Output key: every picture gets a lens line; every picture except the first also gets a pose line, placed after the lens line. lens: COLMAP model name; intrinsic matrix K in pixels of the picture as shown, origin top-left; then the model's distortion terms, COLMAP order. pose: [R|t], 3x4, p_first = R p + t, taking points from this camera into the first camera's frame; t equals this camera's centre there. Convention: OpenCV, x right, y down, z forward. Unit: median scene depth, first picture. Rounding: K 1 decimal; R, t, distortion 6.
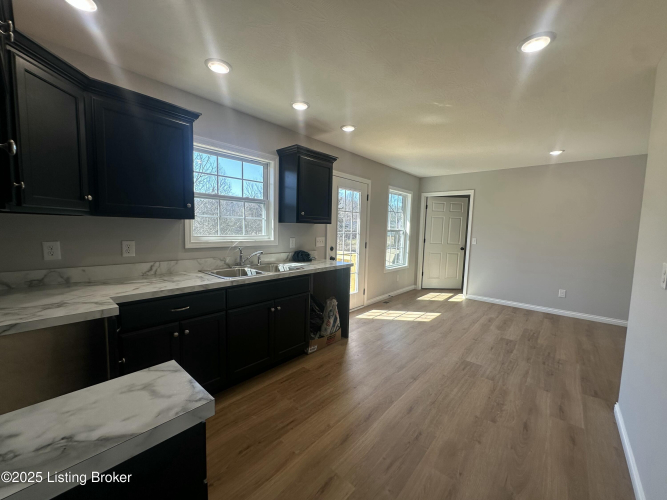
lens RADIAL K [[266.5, 0, 333.5], [0, 266.5, 250.0], [0, 0, 1]] dist [0.000306, 0.000051]
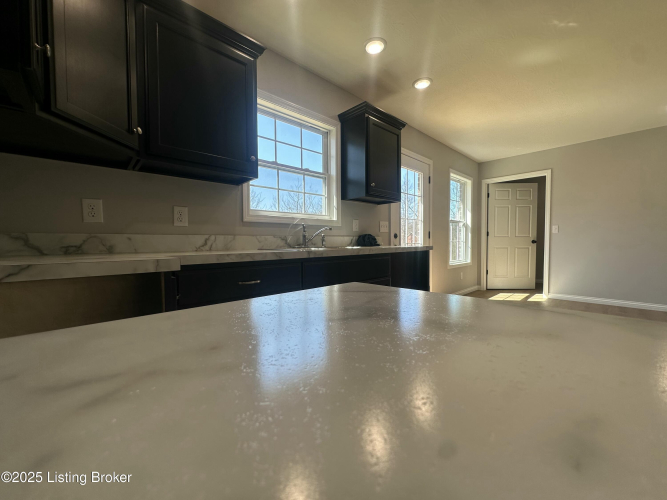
lens RADIAL K [[266.7, 0, 333.5], [0, 266.7, 250.0], [0, 0, 1]] dist [-0.000571, -0.000035]
pose [[0.995434, -0.030206, -0.090542, -0.161366], [0.025152, 0.998088, -0.056458, 0.105015], [0.092074, 0.053923, 0.994291, 0.165621]]
